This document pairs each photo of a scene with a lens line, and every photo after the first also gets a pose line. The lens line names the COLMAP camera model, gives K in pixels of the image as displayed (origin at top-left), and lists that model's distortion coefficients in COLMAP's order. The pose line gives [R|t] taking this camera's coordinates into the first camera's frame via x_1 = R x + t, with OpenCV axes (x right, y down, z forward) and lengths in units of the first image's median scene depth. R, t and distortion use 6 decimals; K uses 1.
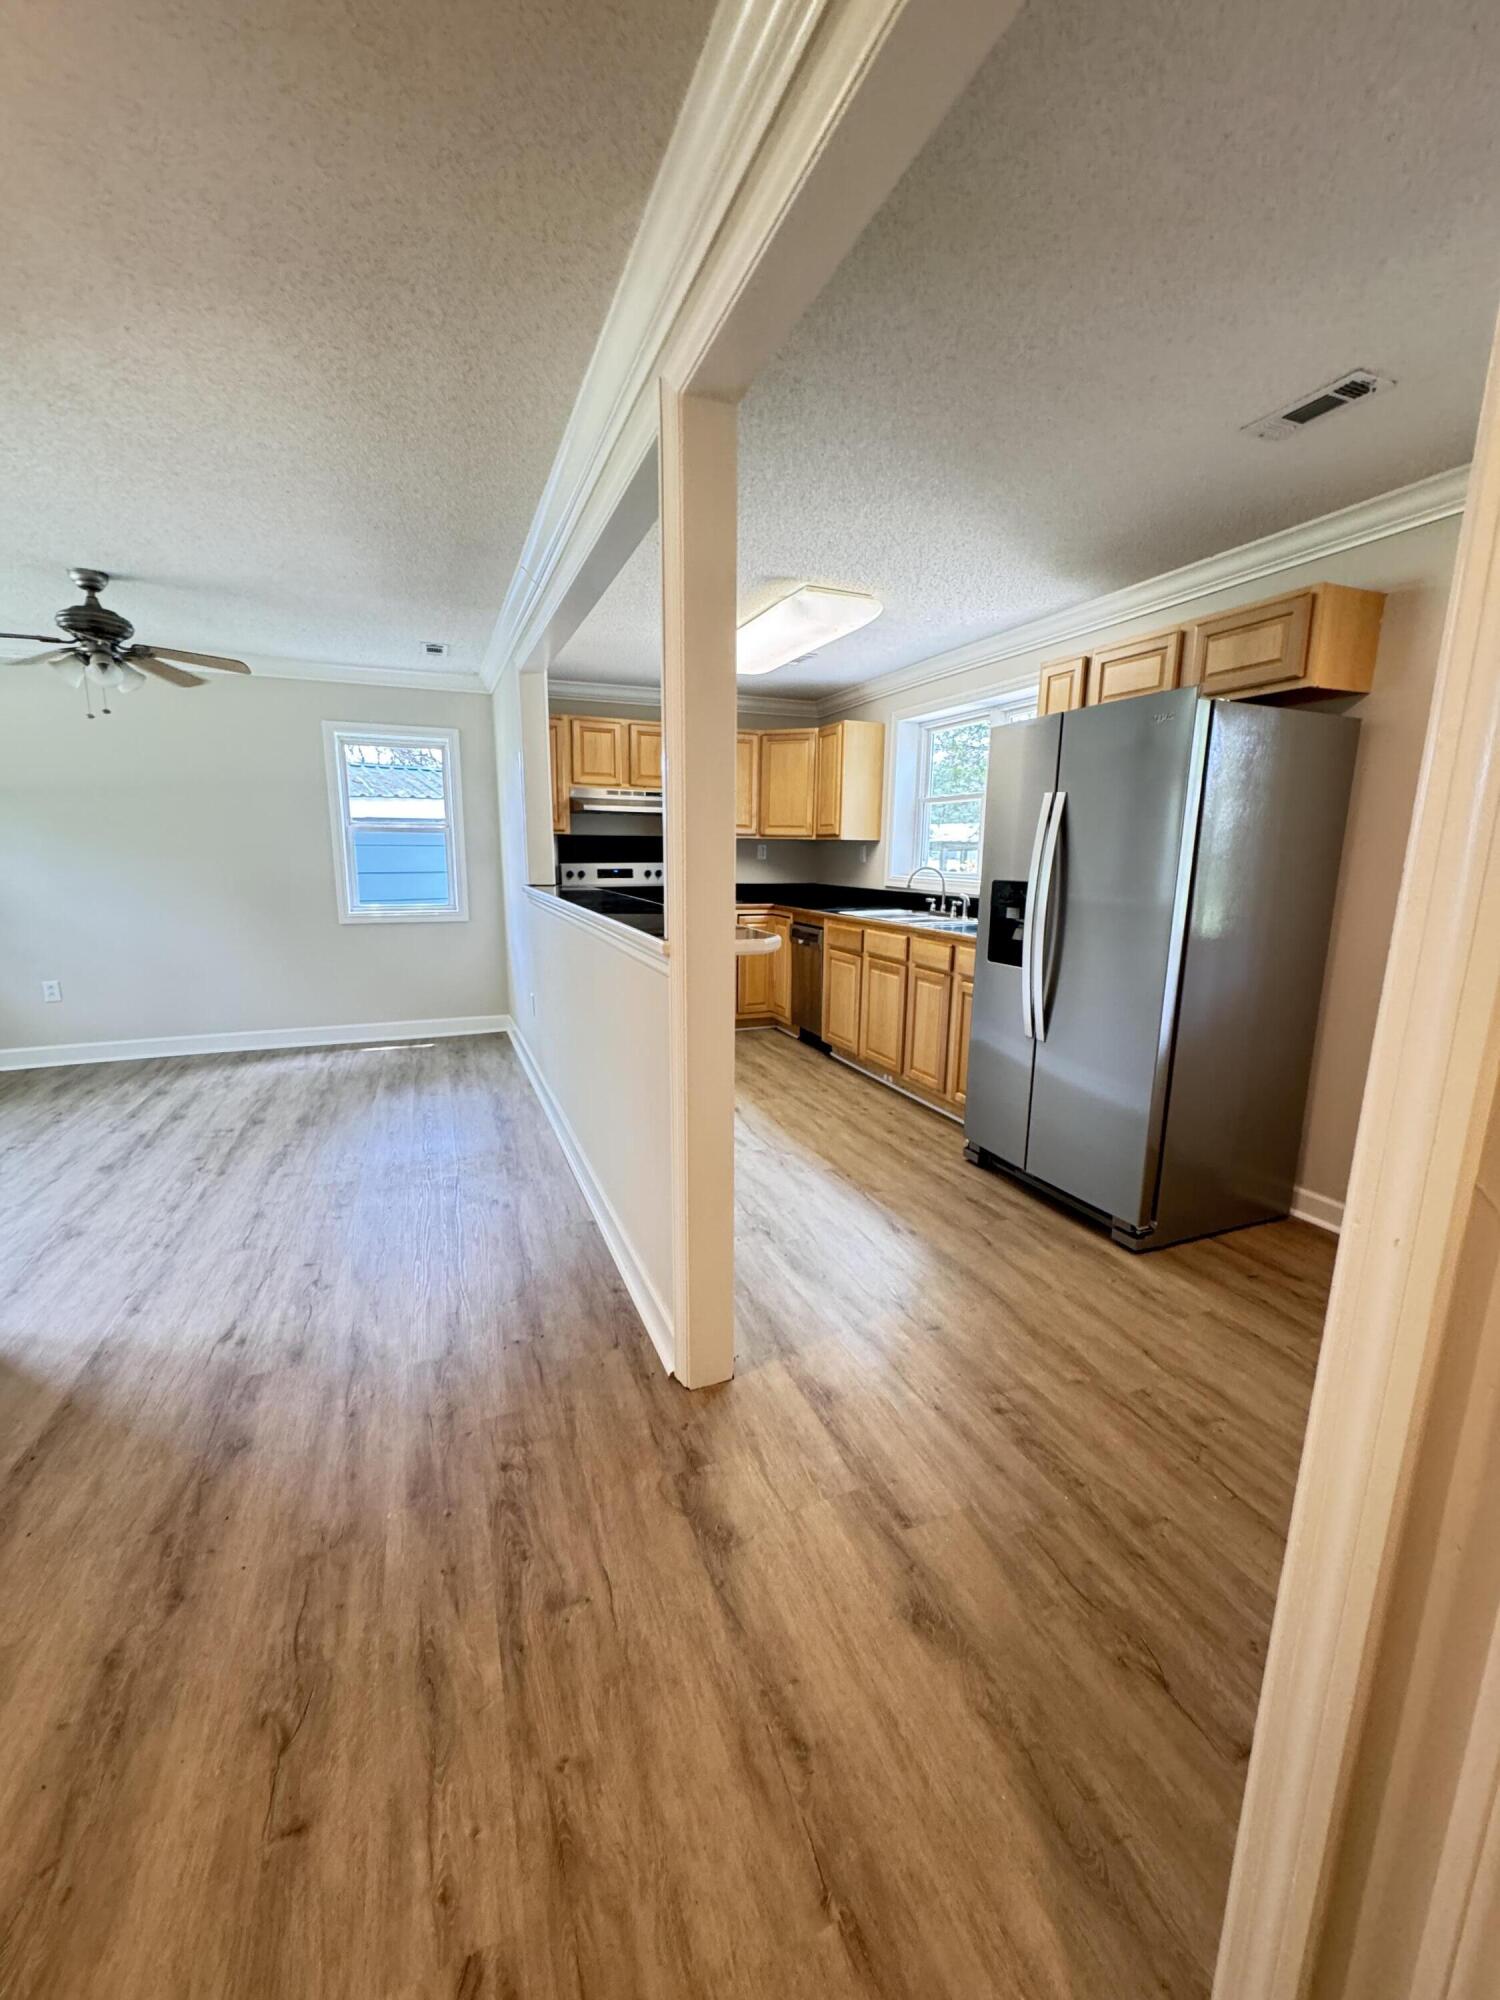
lens RADIAL K [[792.7, 0, 753.1], [0, 792.7, 998.4], [0, 0, 1]] dist [-0.002488, 0.000672]
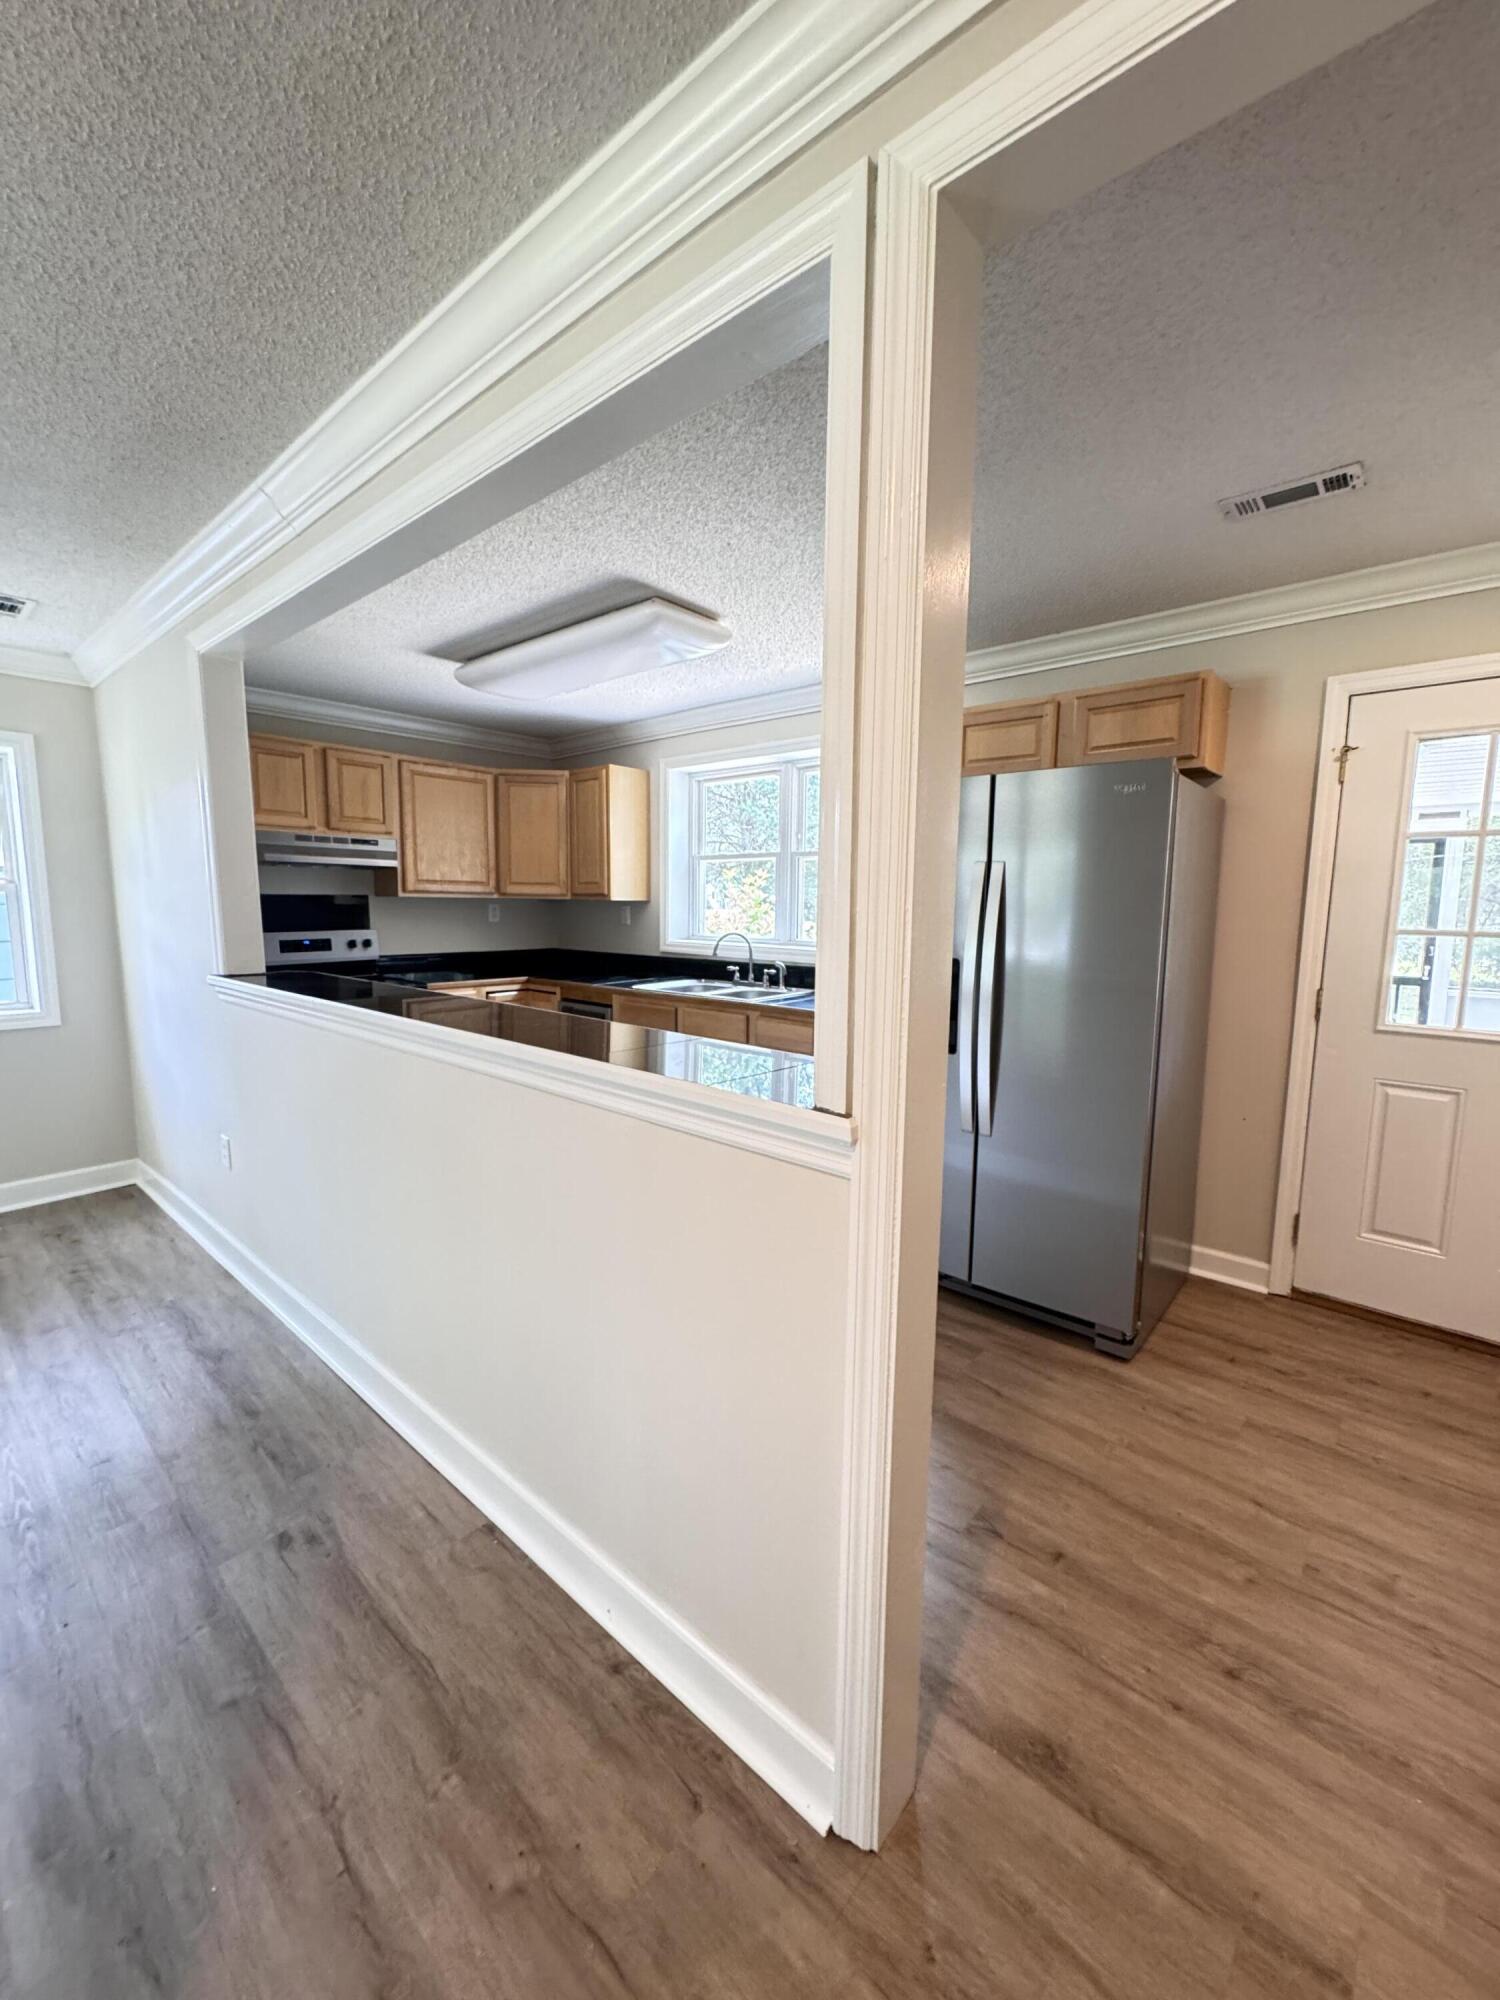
lens RADIAL K [[792.7, 0, 750.8], [0, 792.7, 998.6], [0, 0, 1]] dist [-0.002488, 0.000672]
pose [[0.893345, -0.056764, 0.445773, -0.195266], [0.082609, 0.995829, -0.038743, -0.065114], [-0.441714, 0.071435, 0.894307, 0.230194]]
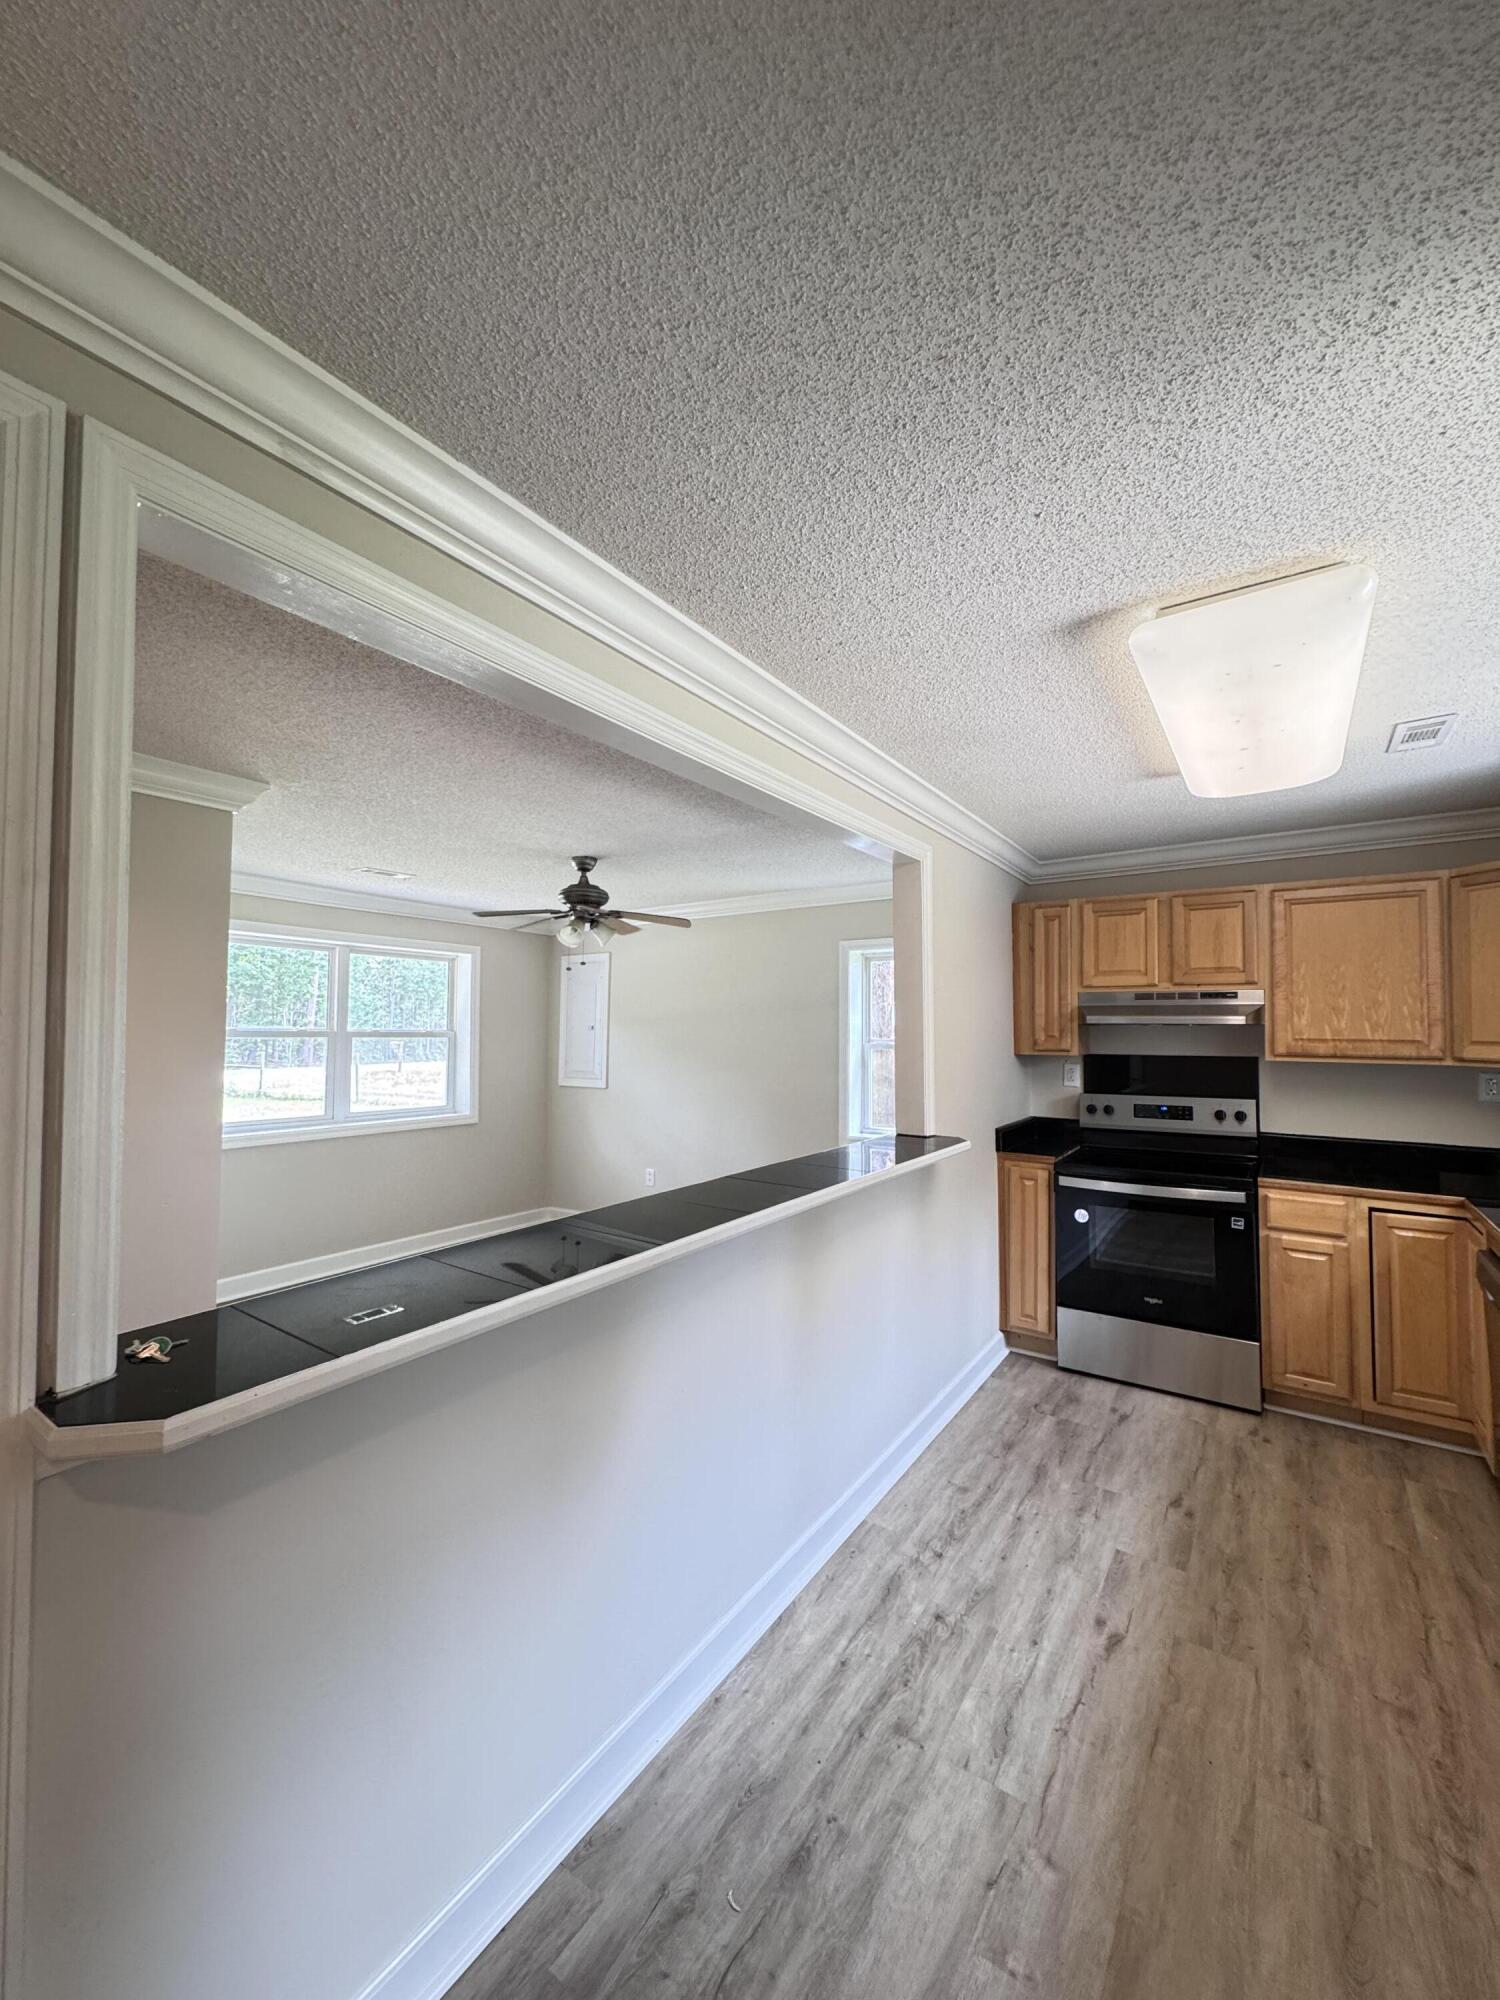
lens RADIAL K [[792.7, 0, 753.4], [0, 792.7, 999.5], [0, 0, 1]] dist [-0.002488, 0.000672]
pose [[0.550440, -0.039943, -0.833919, 0.286327], [-0.151404, 0.977517, -0.146758, -0.144331], [0.821031, 0.207041, 0.532016, 0.492308]]
